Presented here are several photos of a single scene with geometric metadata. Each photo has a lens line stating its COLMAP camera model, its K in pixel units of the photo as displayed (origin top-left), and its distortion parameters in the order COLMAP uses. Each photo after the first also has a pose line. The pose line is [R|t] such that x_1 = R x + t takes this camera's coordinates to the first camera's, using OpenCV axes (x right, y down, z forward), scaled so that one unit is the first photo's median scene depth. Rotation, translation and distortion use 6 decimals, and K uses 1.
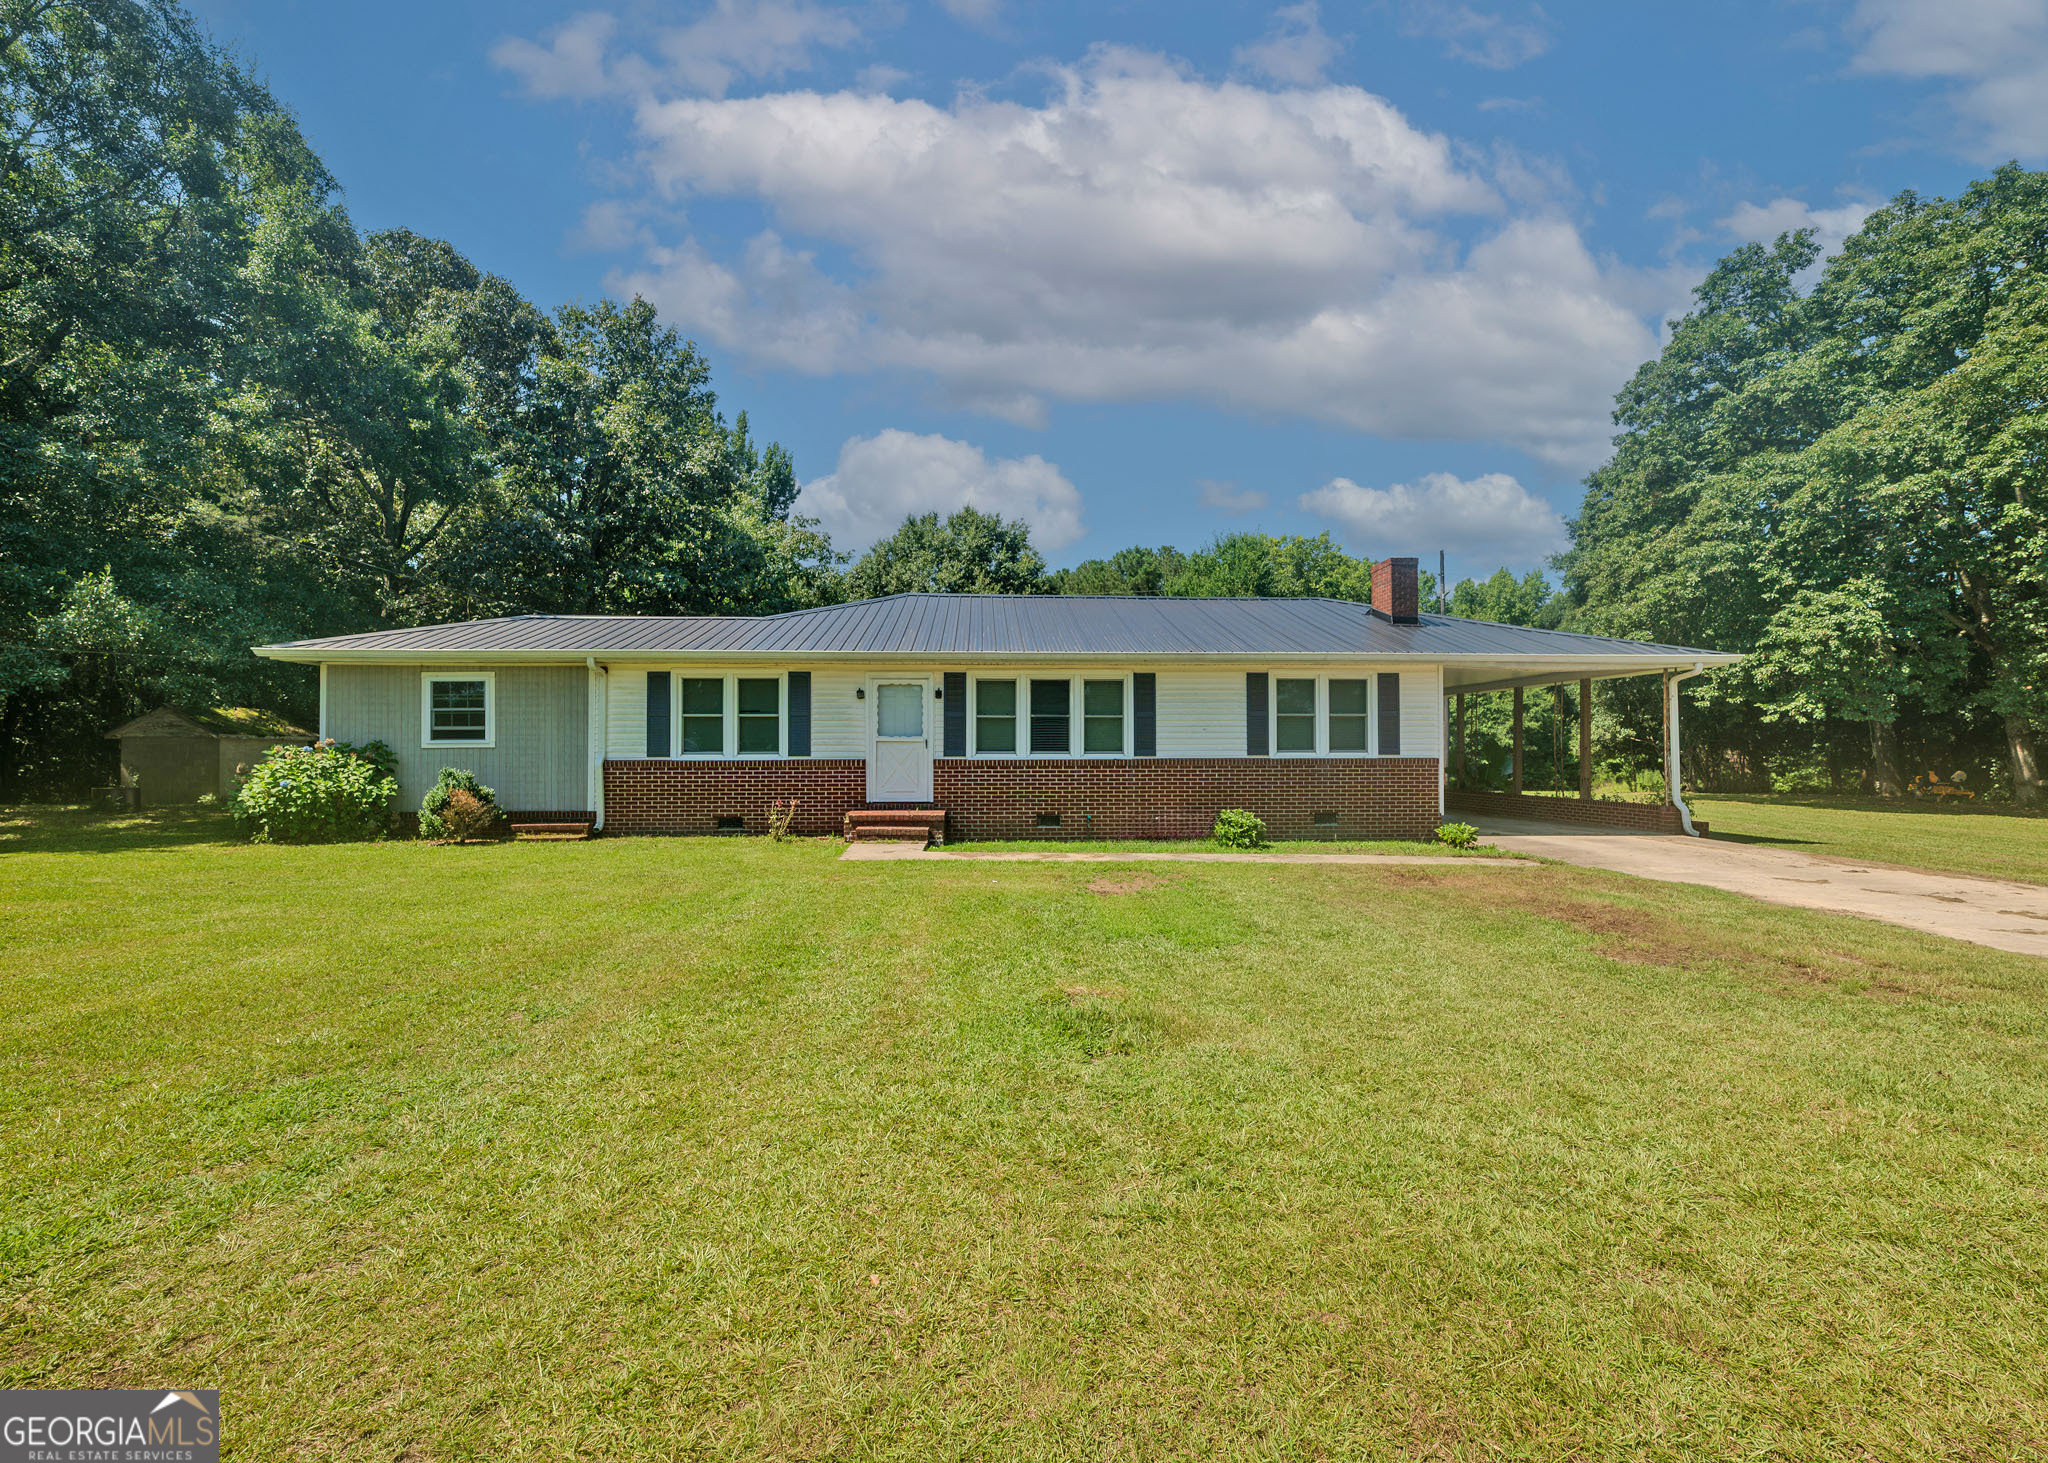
lens RADIAL K [[874.4, 0, 1027.5], [0, 874.4, 740.5], [0, 0, 1]] dist [0.002128, 0.000182]
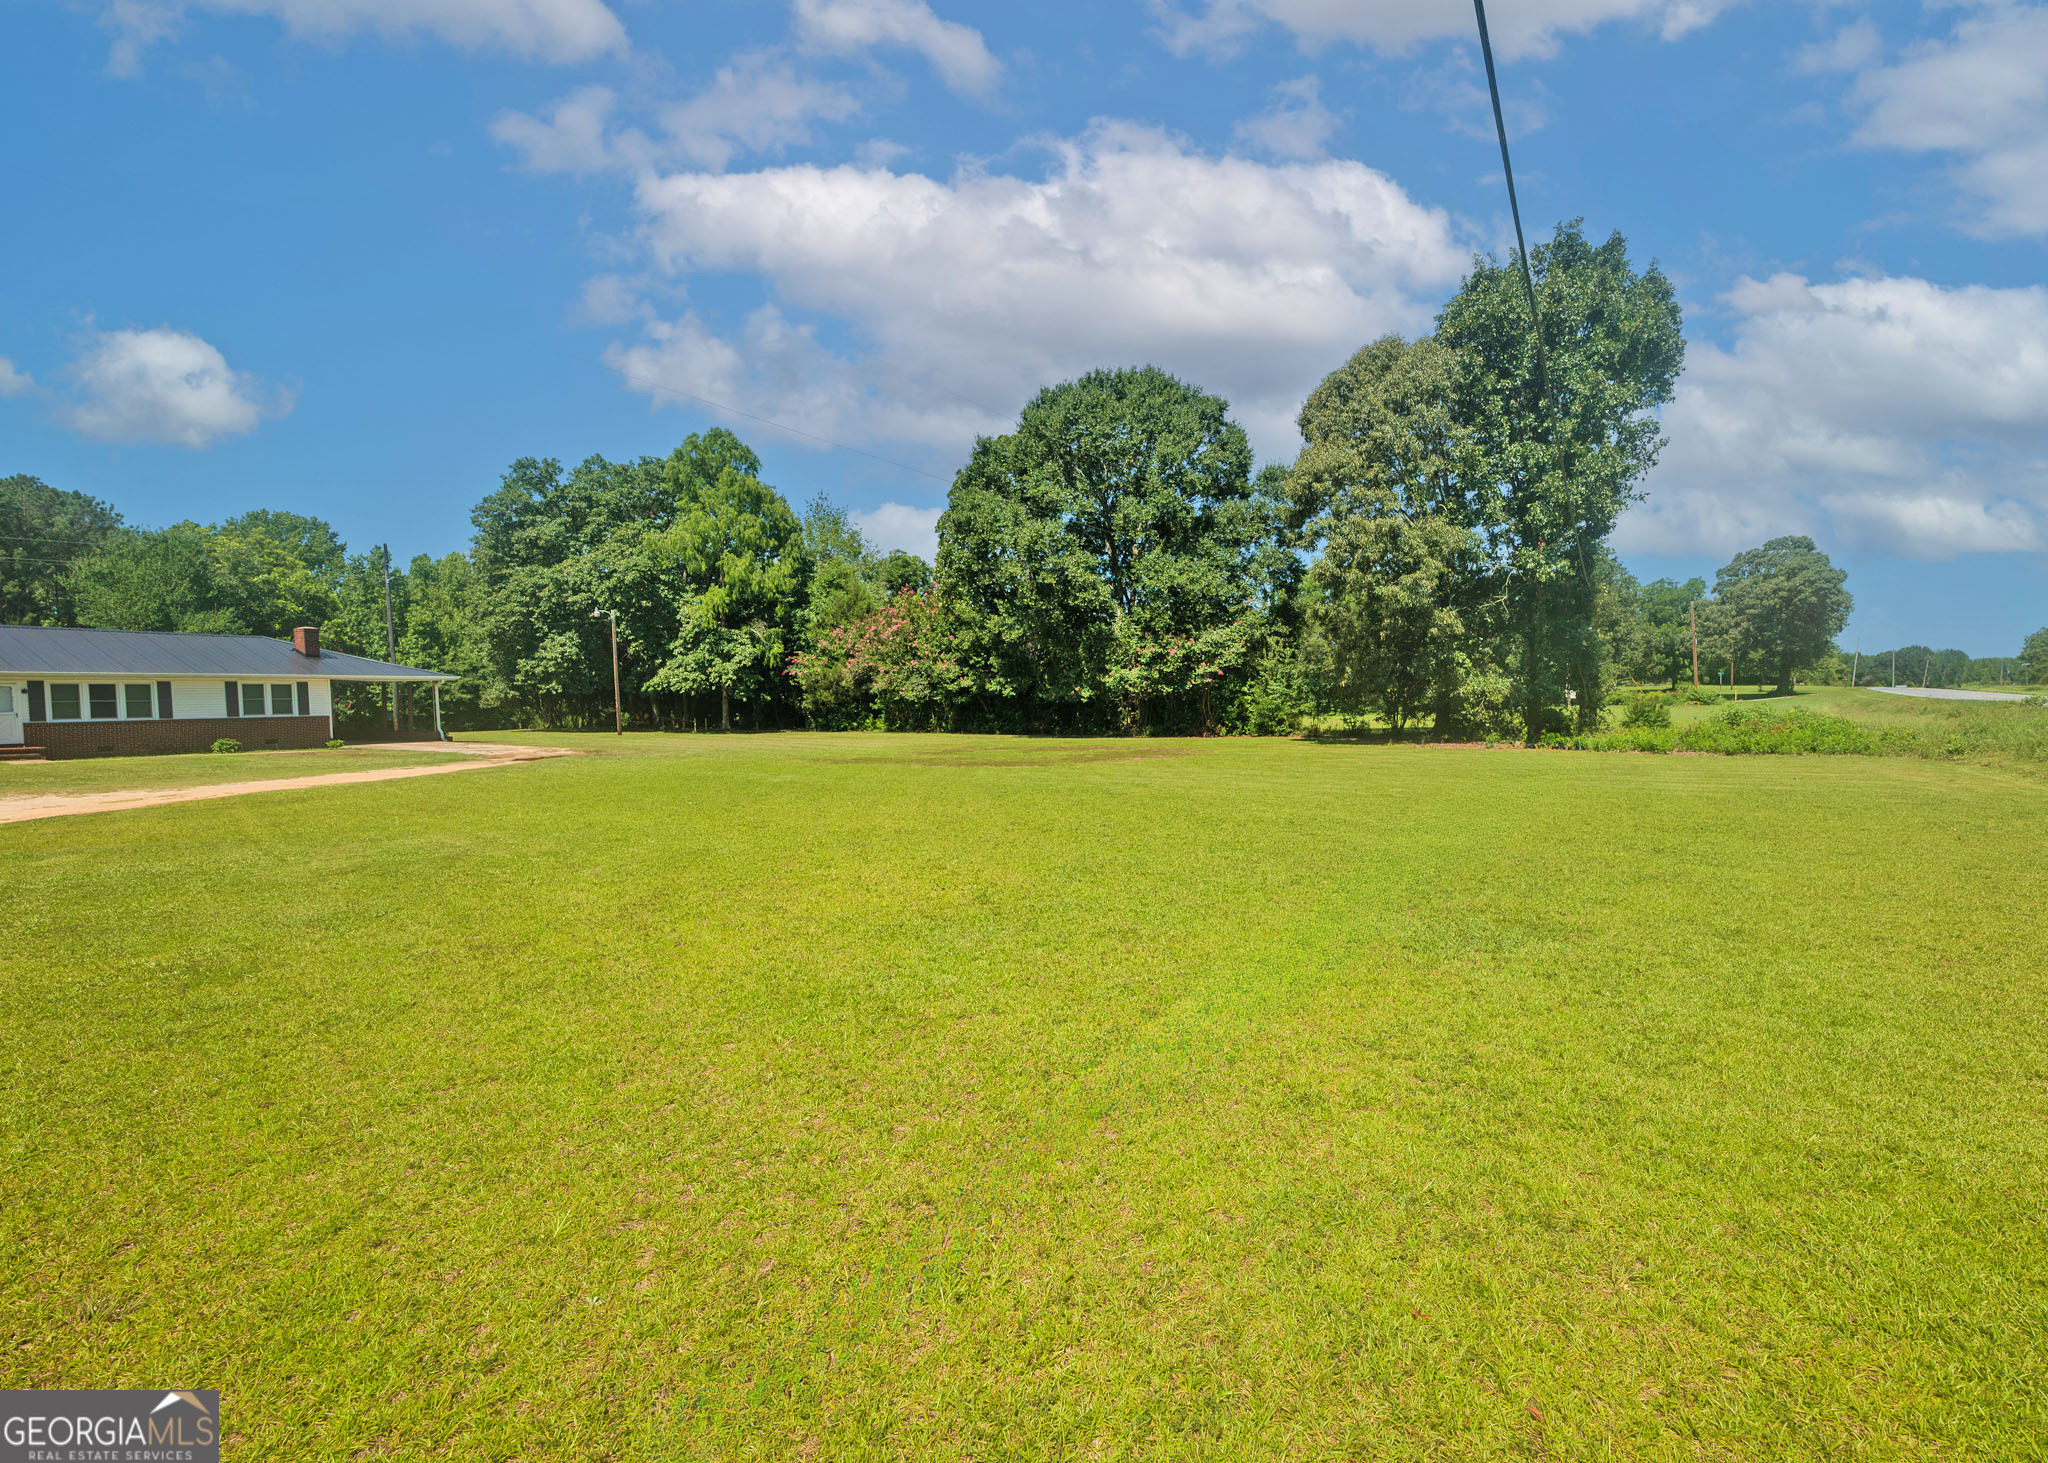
lens RADIAL K [[868.7, 0, 1094.2], [0, 868.7, 737.1], [0, 0, 1]] dist [0.001081, 0.000194]
pose [[0.467062, -0.047069, 0.882971, -0.451624], [-0.004165, 0.998454, 0.055428, -0.042230], [-0.884215, -0.029566, 0.466144, -1.337305]]
